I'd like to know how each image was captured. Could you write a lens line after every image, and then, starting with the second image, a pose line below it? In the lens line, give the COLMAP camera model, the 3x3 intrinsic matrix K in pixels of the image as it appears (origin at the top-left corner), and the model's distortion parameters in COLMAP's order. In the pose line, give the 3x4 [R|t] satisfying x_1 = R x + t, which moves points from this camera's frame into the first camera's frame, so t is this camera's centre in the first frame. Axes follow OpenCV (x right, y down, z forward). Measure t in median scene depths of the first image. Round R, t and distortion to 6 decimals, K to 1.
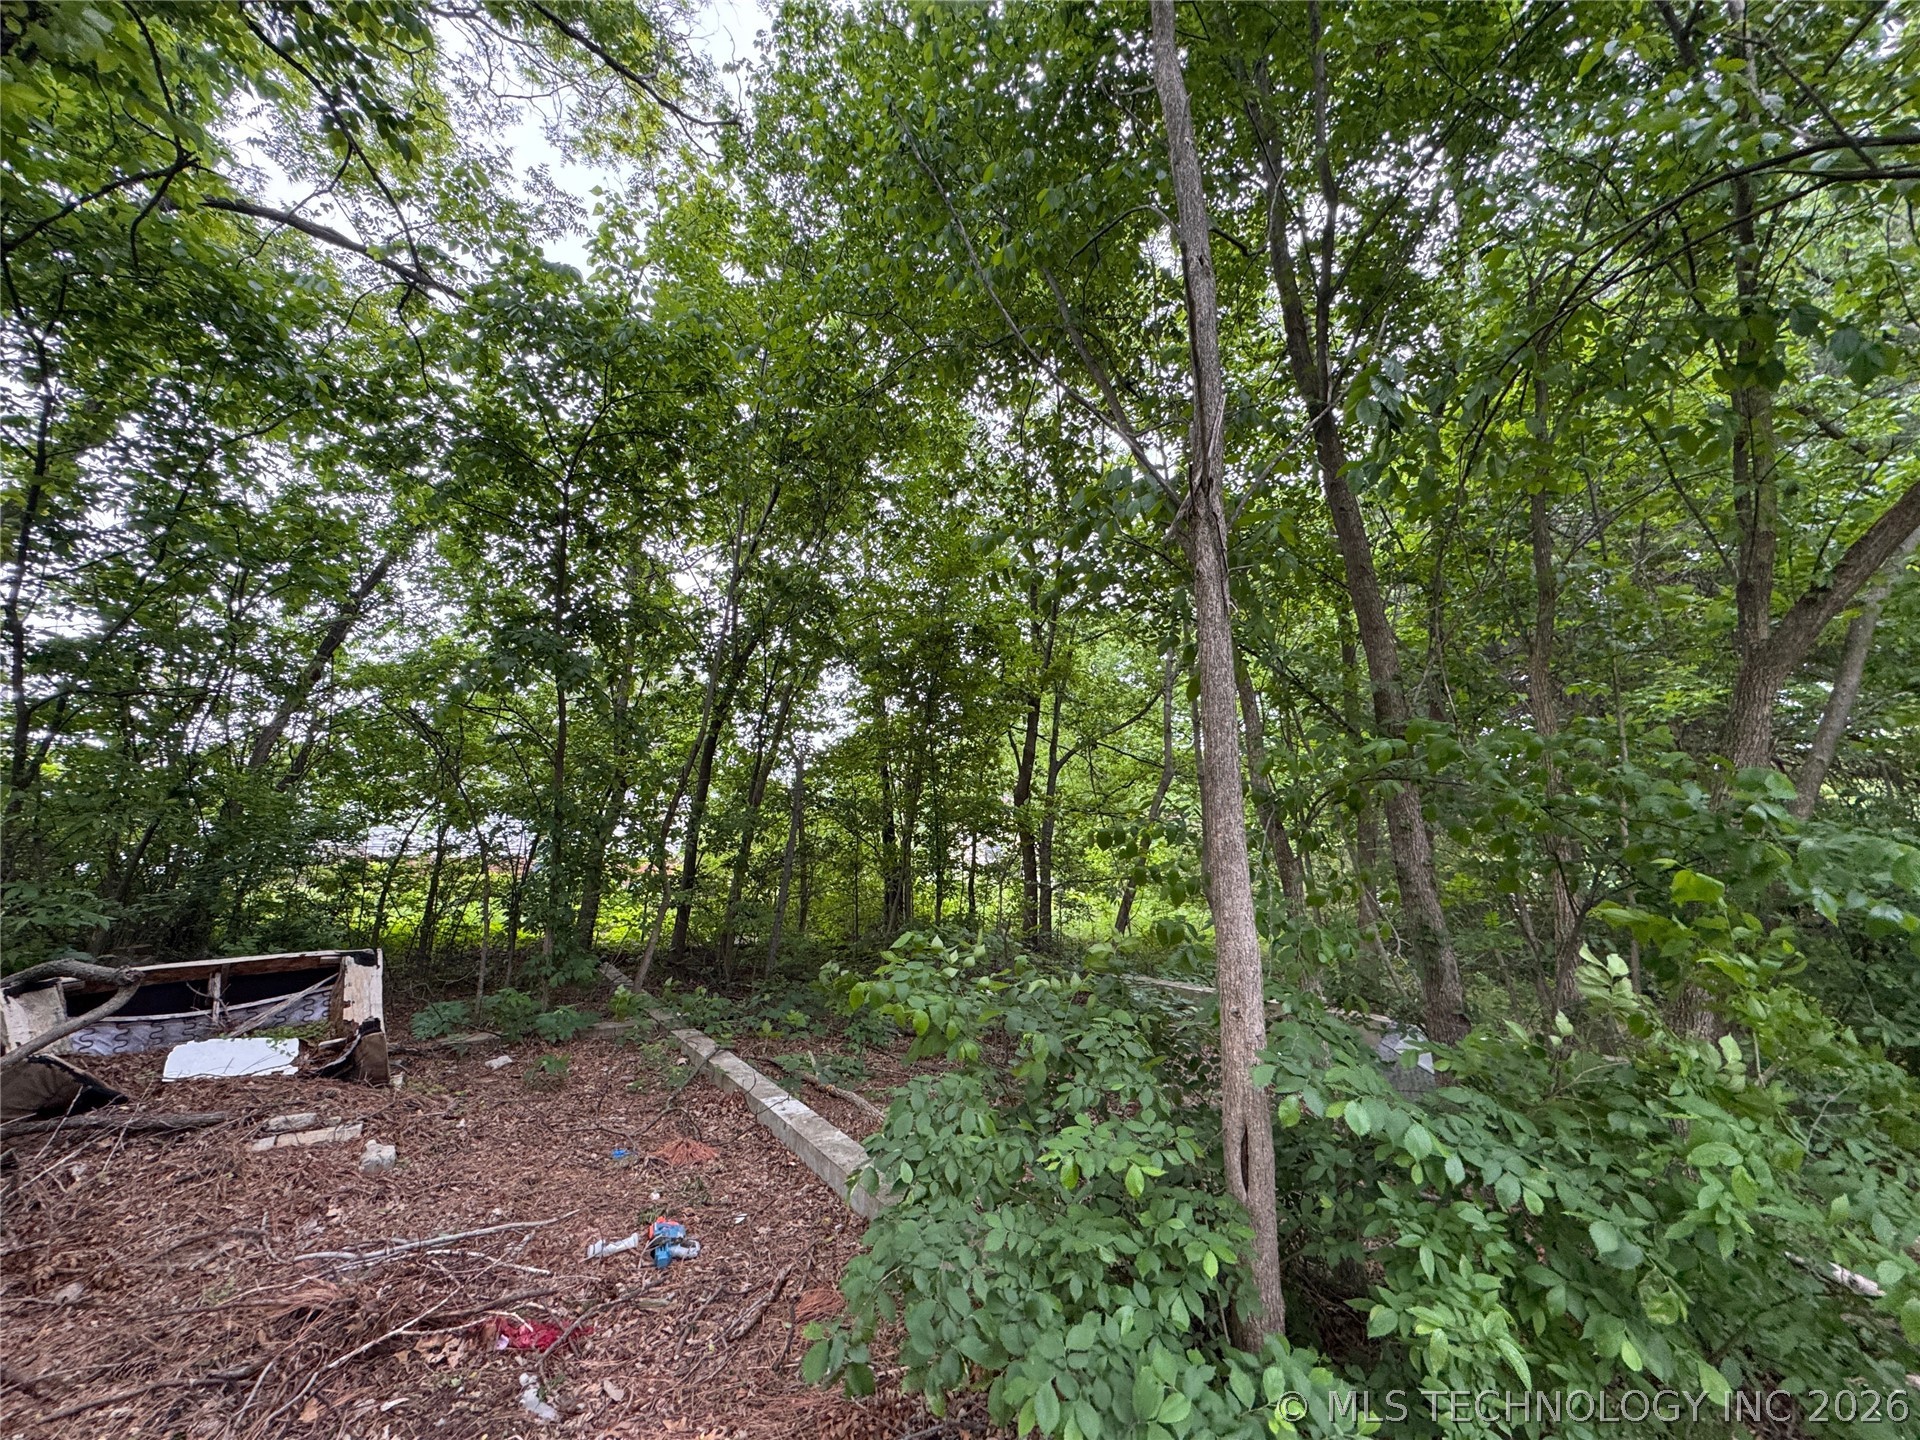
lens RADIAL K [[762.5, 0, 955.2], [0, 762.5, 719.8], [0, 0, 1]] dist [-0.002297, 0.000456]
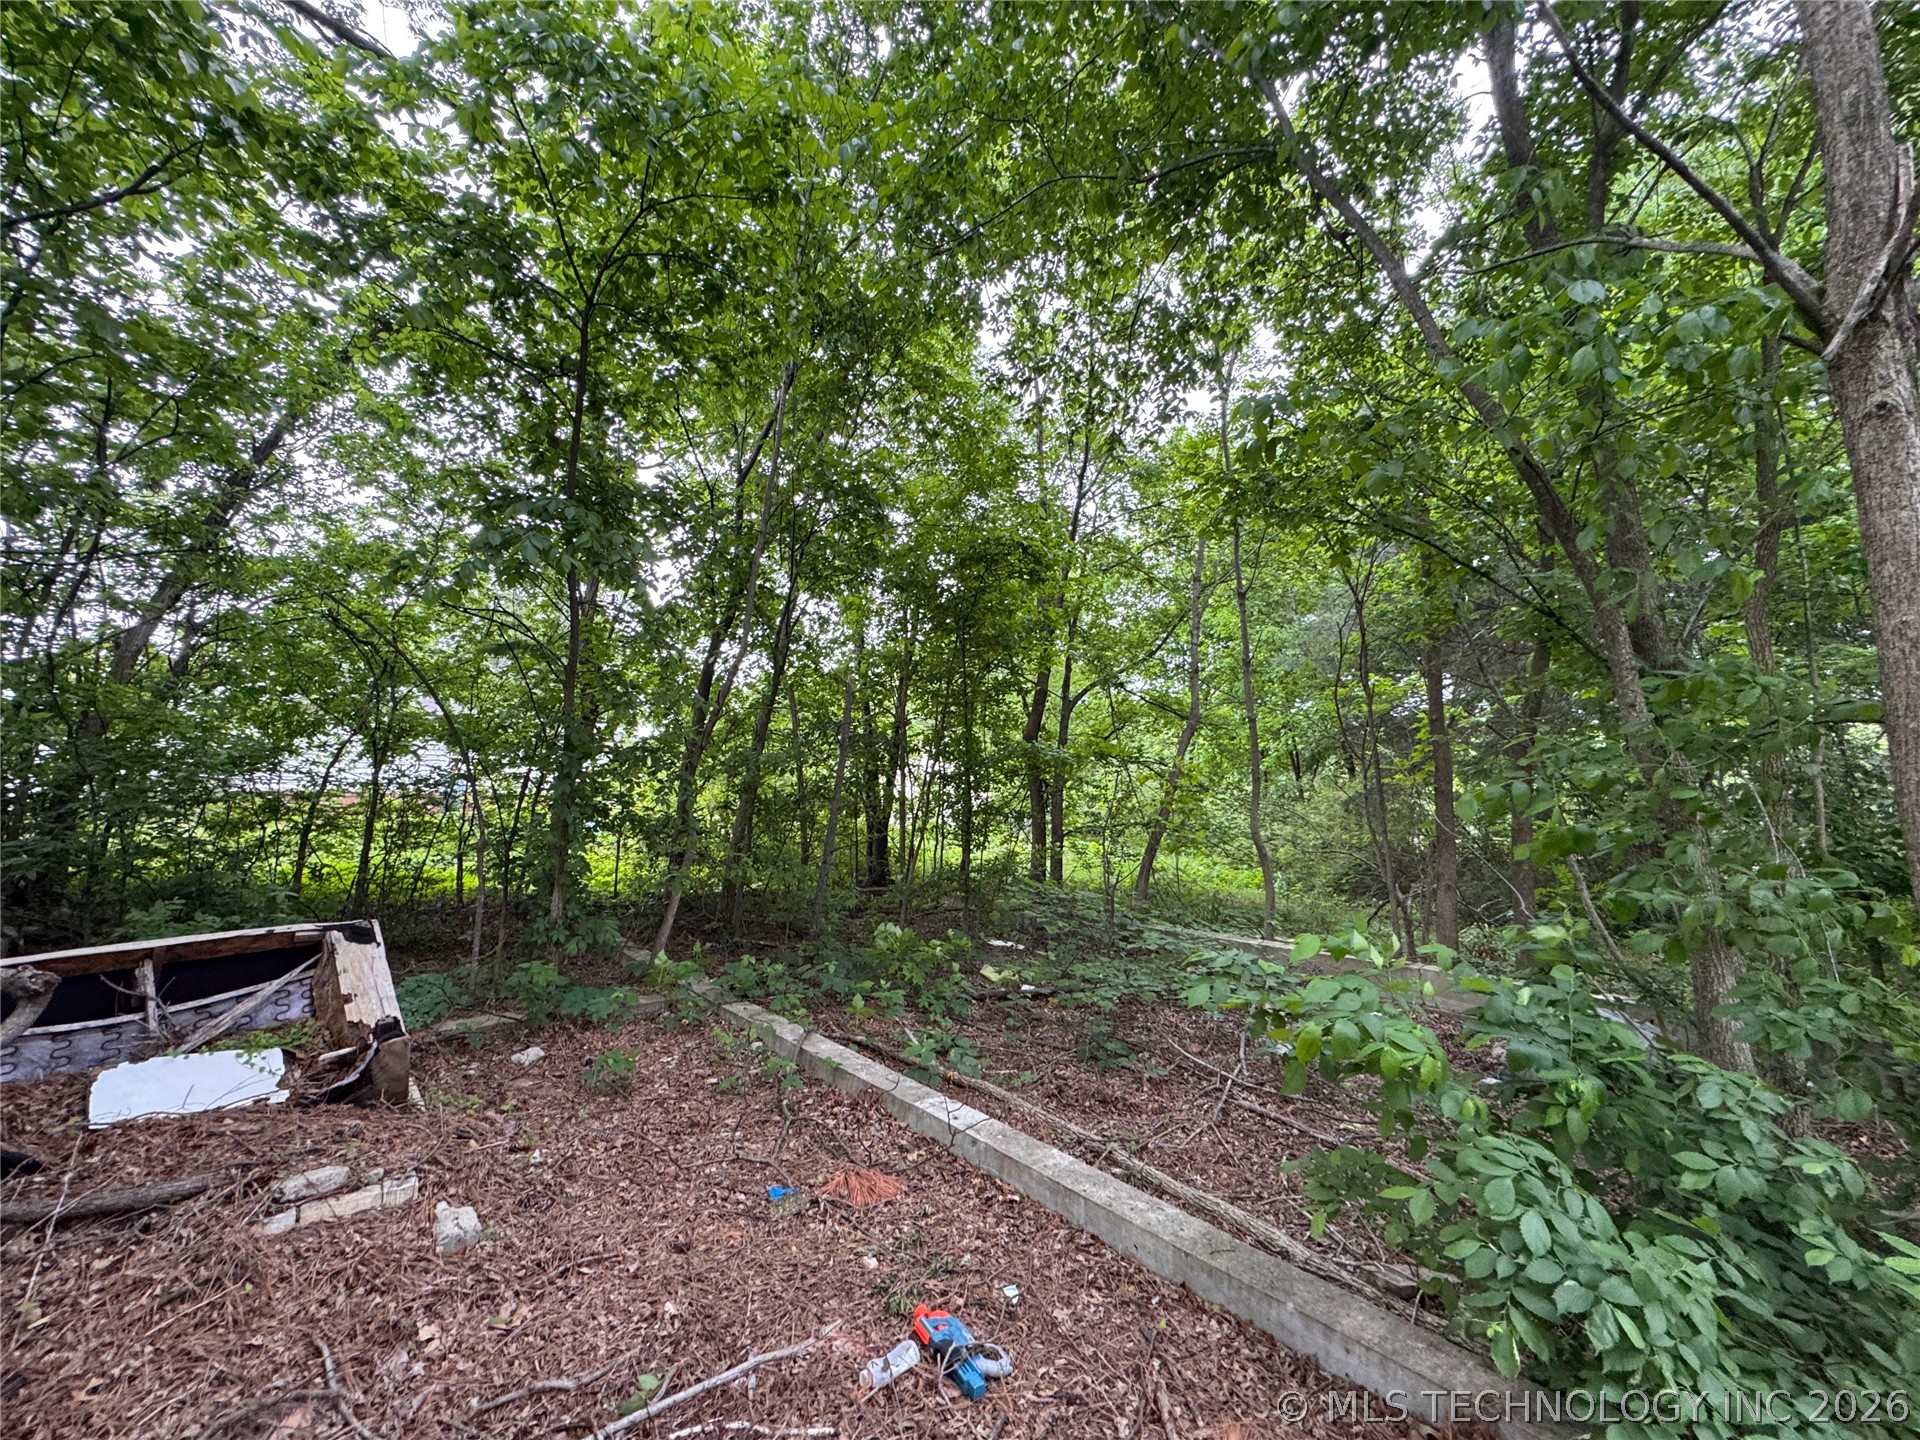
lens RADIAL K [[762.5, 0, 953.1], [0, 762.5, 720.9], [0, 0, 1]] dist [-0.002297, 0.000456]
pose [[0.992330, 0.023048, 0.121446, -0.207357], [-0.032611, 0.996470, 0.077353, 0.022120], [-0.119235, -0.080721, 0.989579, 0.151198]]
